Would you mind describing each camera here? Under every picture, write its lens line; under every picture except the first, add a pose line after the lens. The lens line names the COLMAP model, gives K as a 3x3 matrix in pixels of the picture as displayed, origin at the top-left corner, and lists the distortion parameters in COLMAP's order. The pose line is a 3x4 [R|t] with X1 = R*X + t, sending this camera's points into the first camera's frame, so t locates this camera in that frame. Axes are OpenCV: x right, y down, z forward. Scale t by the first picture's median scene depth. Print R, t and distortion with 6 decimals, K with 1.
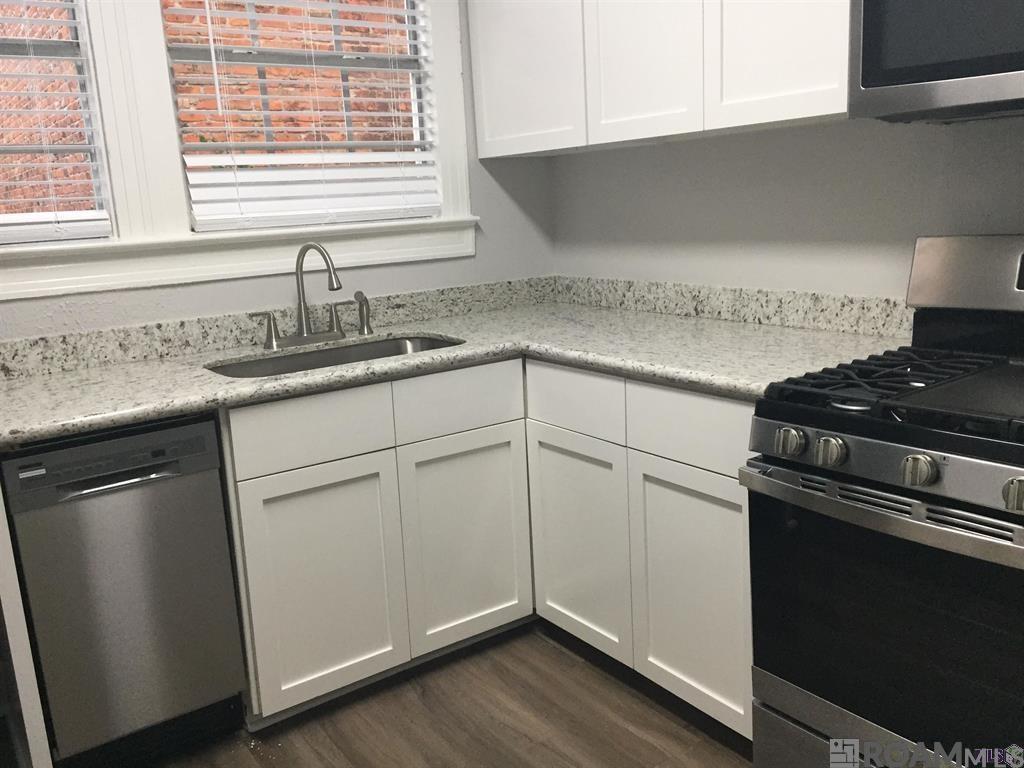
lens RADIAL K [[866.8, 0, 510.7], [0, 866.8, 385.2], [0, 0, 1]] dist [0.011208, -0.002098]
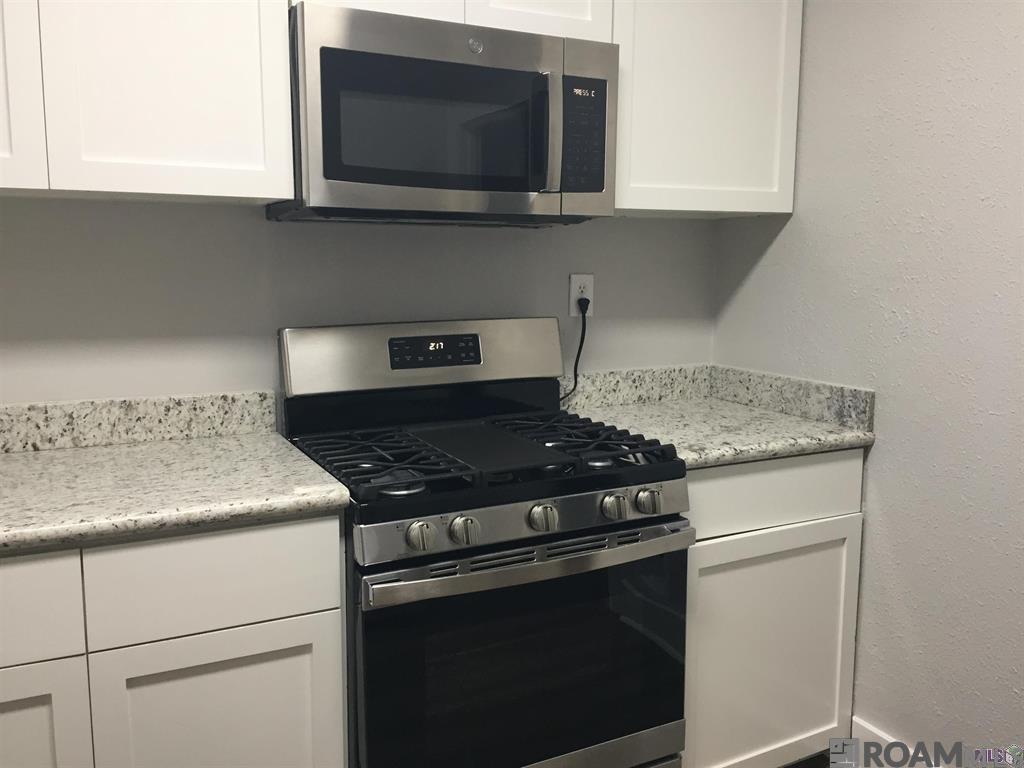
lens RADIAL K [[866.8, 0, 510.8], [0, 866.8, 383.1], [0, 0, 1]] dist [0.011208, -0.002098]
pose [[0.130757, -0.073568, 0.988681, -0.431796], [0.195817, 0.979514, 0.046988, -0.090950], [-0.971884, 0.187457, 0.142484, 0.533202]]
